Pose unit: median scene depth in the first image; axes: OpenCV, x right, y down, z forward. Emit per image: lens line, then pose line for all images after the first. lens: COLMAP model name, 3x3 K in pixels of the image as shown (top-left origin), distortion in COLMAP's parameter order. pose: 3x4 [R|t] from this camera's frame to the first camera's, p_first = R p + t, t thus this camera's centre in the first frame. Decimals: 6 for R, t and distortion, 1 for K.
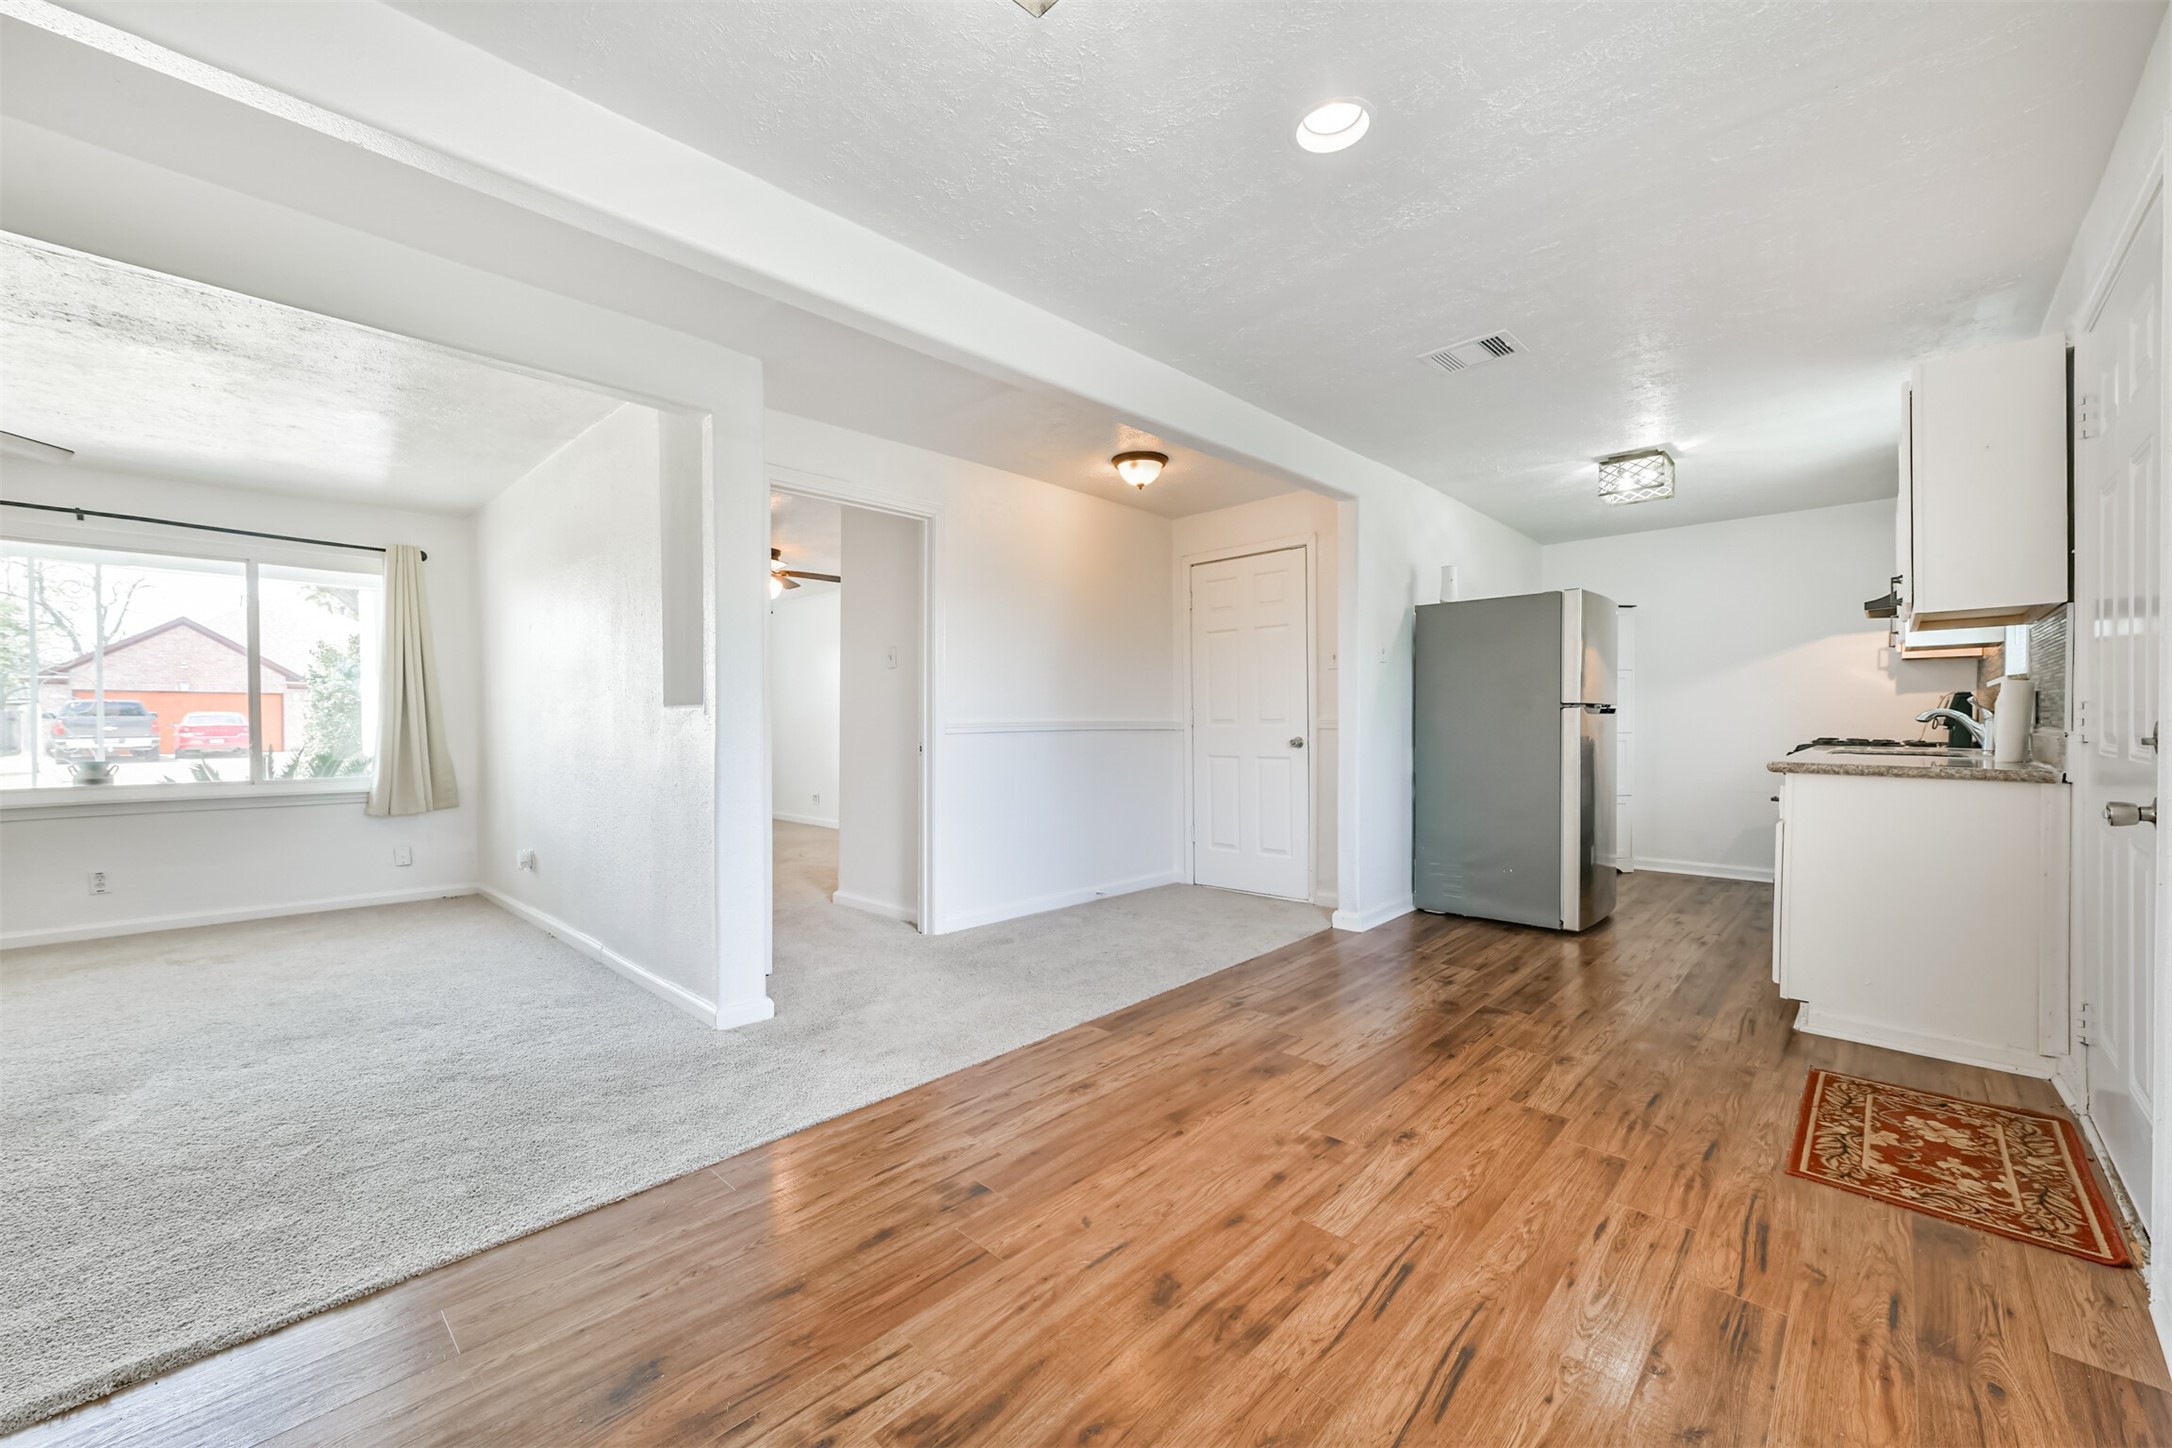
lens RADIAL K [[853.1, 0, 1086.0], [0, 853.1, 724.0], [0, 0, 1]] dist [-0.001771, -0.000463]
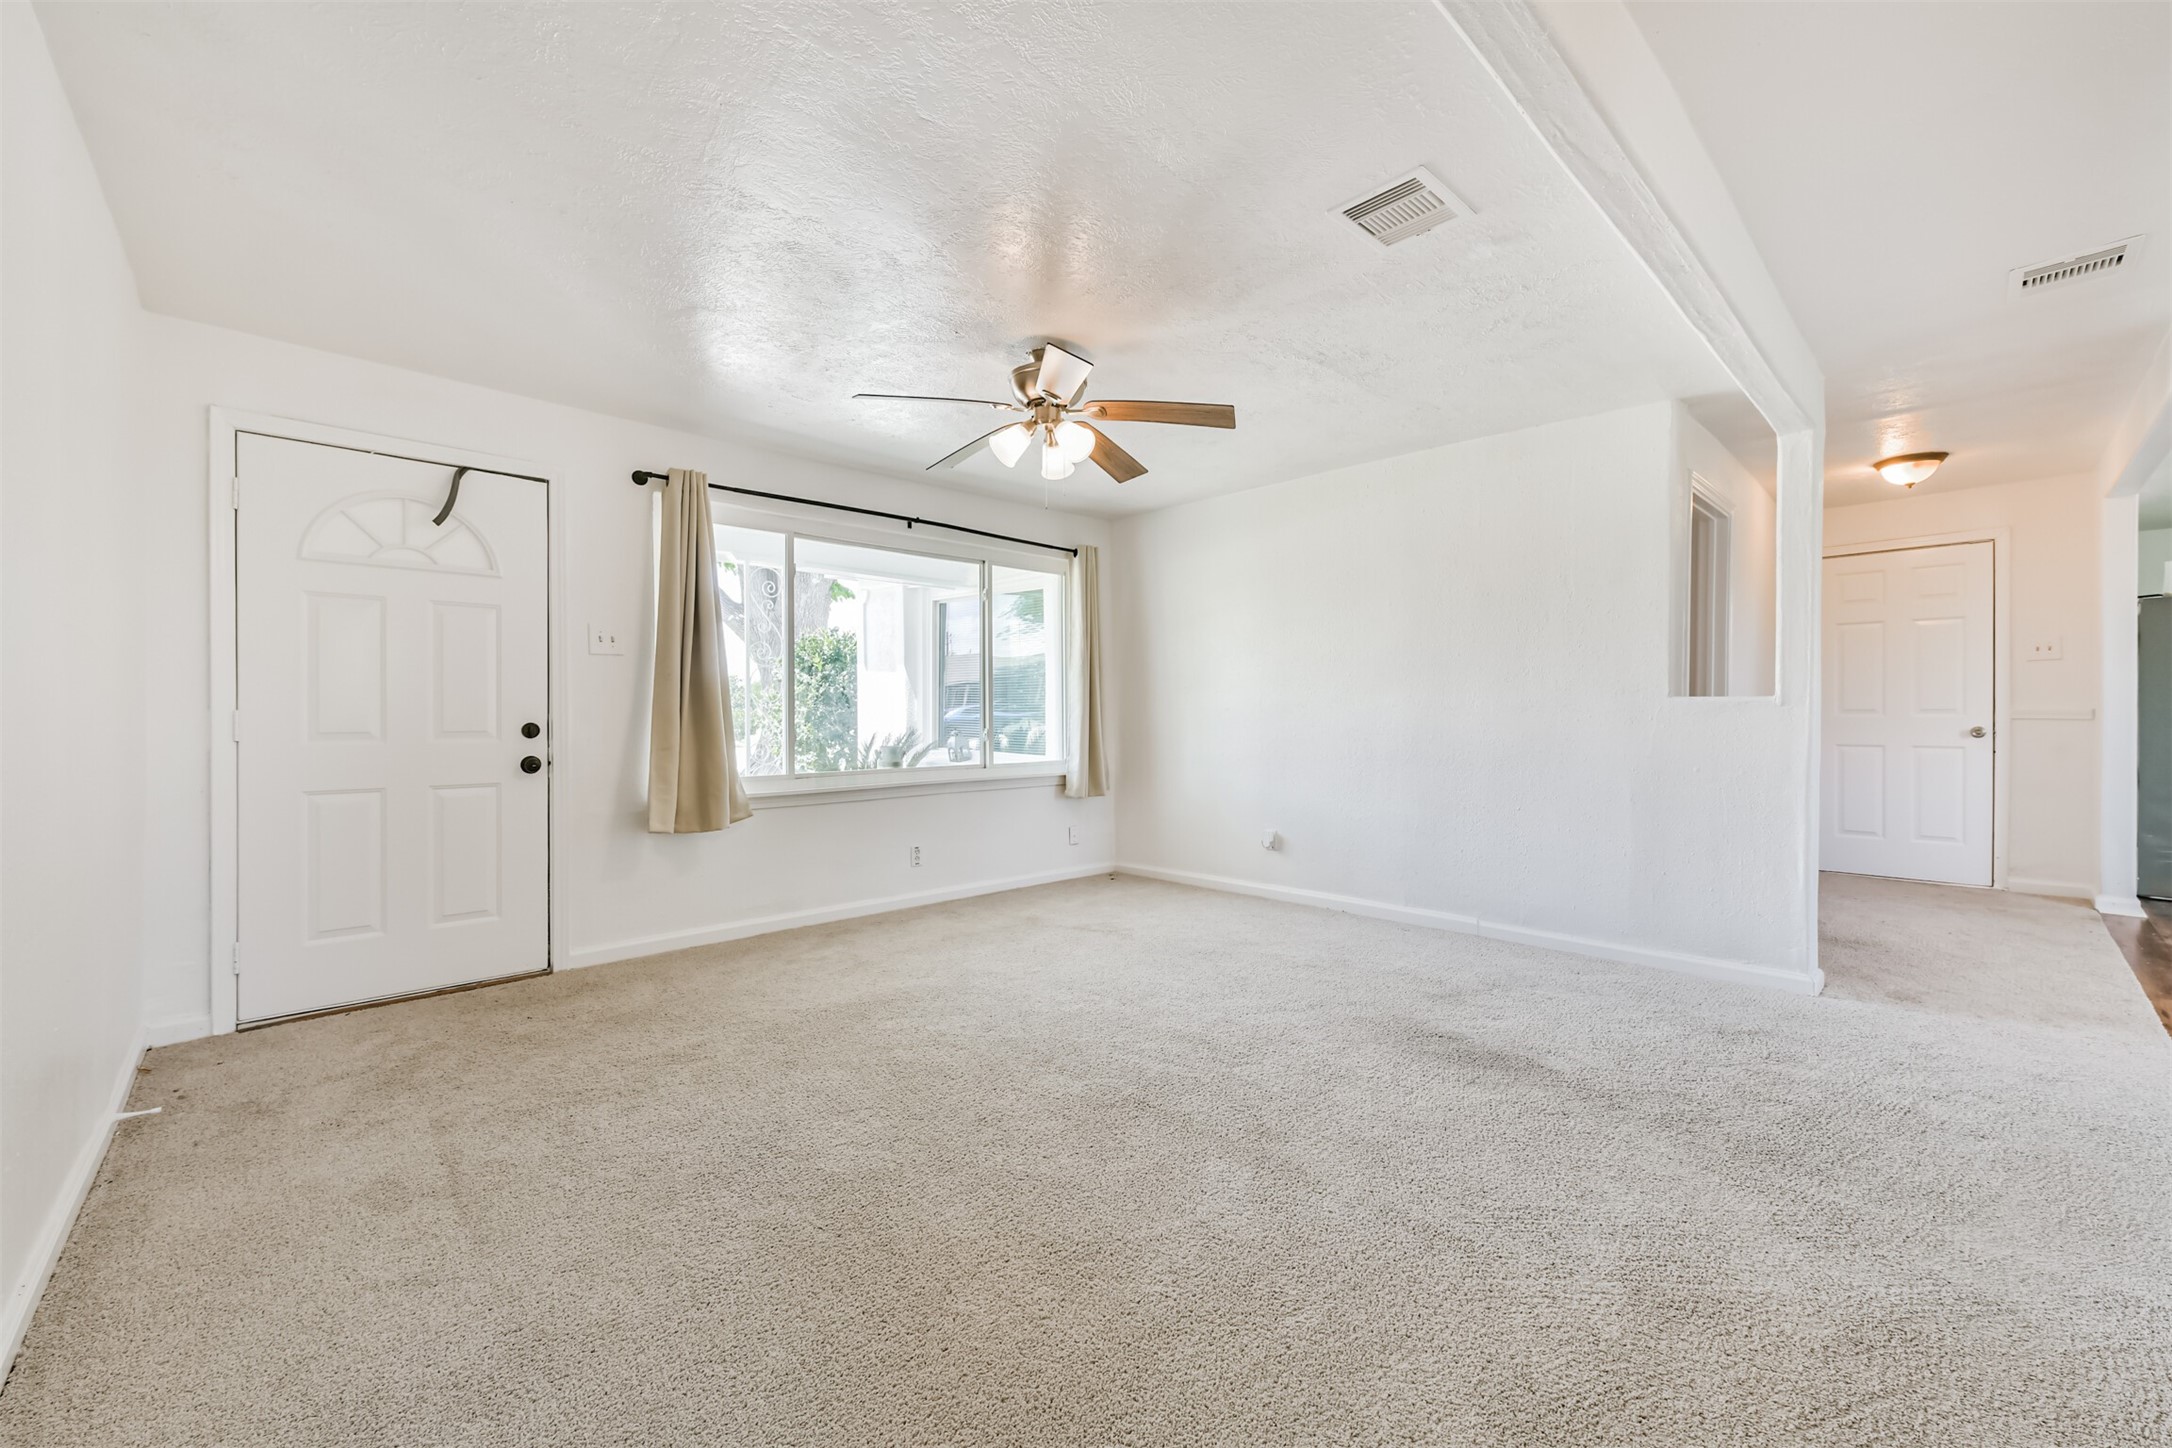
lens RADIAL K [[853.1, 0, 1086.0], [0, 853.1, 724.0], [0, 0, 1]] dist [-0.001771, -0.000463]
pose [[0.998283, 0.000525, -0.058569, -0.787039], [-0.000210, 0.999985, 0.005389, 0.007077], [0.058571, -0.005367, 0.998269, -0.076738]]
